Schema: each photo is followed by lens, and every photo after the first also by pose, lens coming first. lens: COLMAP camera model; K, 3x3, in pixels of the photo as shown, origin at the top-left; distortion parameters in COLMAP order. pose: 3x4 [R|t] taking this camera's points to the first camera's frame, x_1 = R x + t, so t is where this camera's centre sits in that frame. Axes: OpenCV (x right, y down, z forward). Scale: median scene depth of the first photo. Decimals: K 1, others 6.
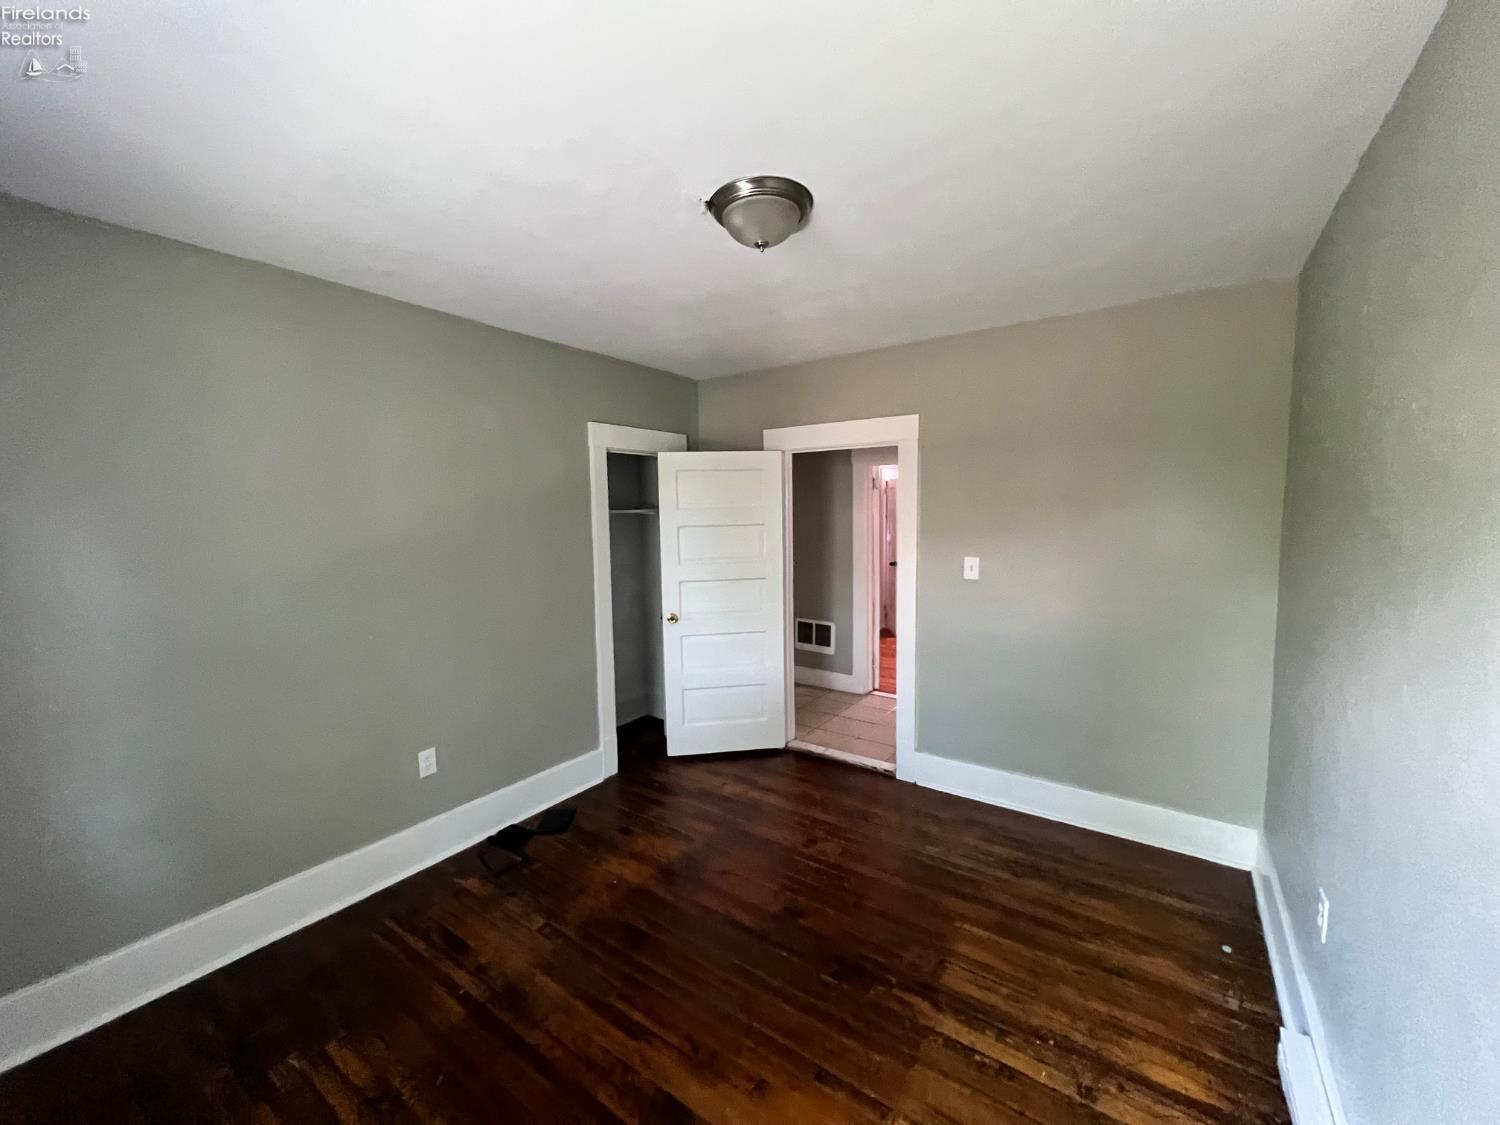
lens RADIAL K [[607.7, 0, 746.8], [0, 607.7, 562.9], [0, 0, 1]] dist [0.001591, -0.000033]
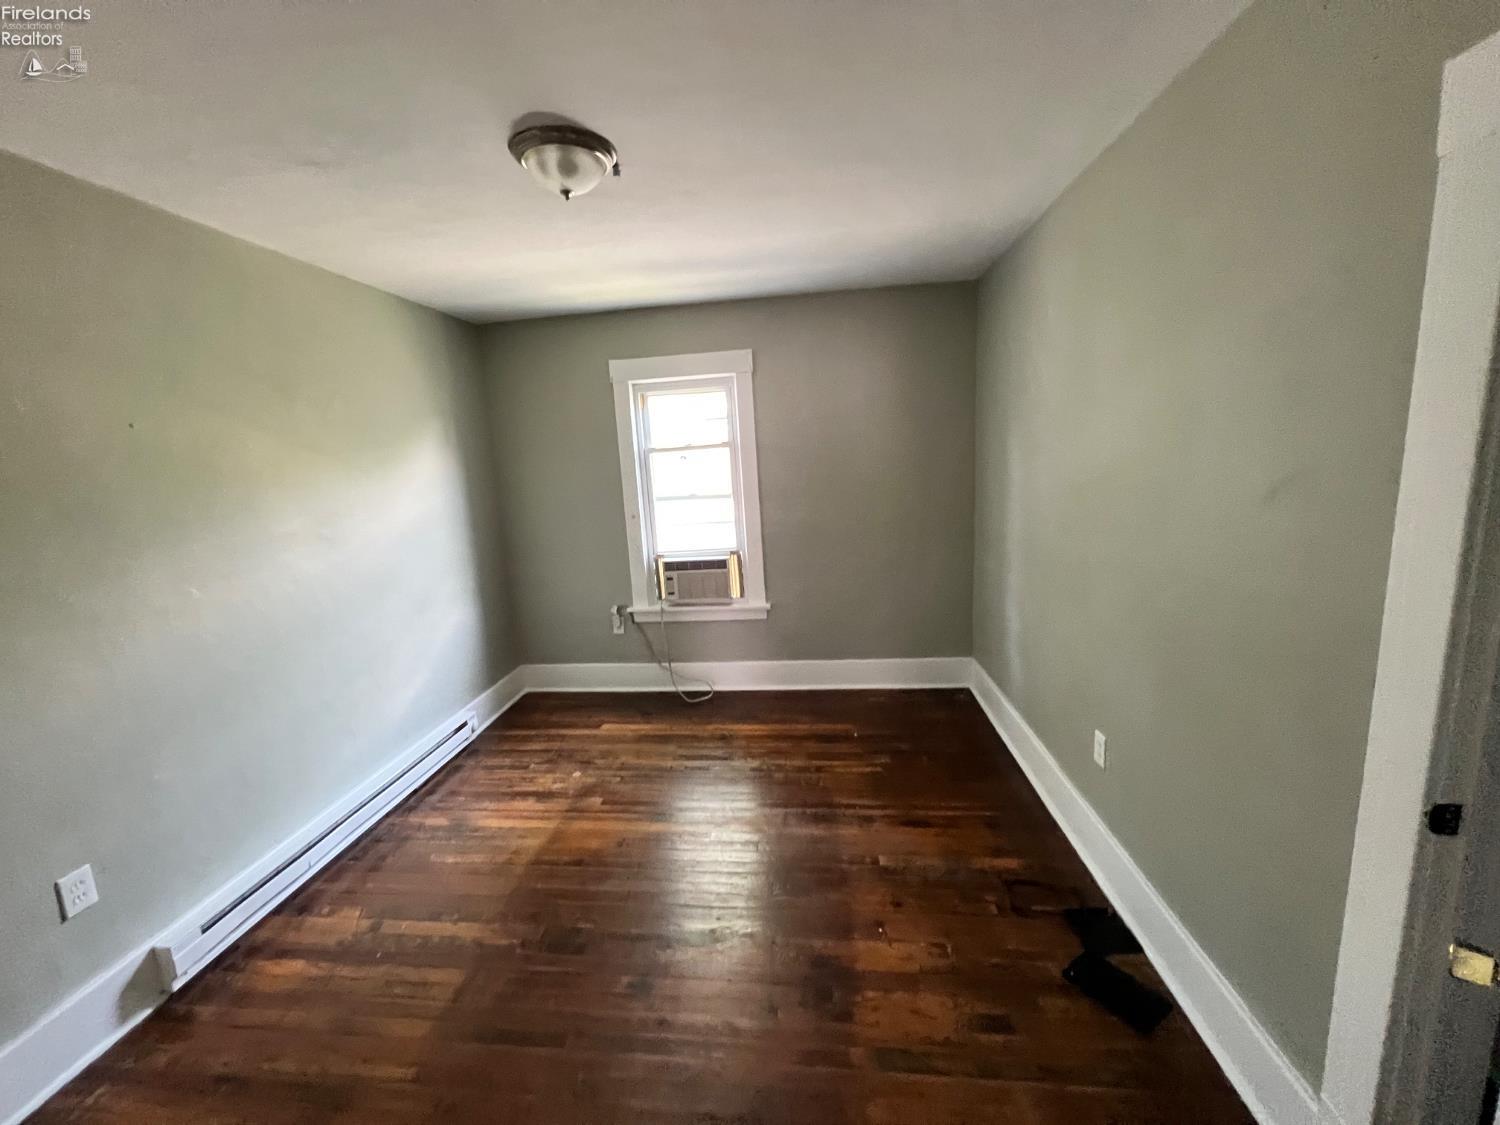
lens RADIAL K [[607.7, 0, 750.1], [0, 607.7, 567.1], [0, 0, 1]] dist [0.001591, -0.000033]
pose [[-0.867642, 0.158564, -0.471227, 0.279476], [0.030590, 0.963010, 0.267722, -0.167273], [0.496248, 0.217872, -0.840399, 1.867473]]
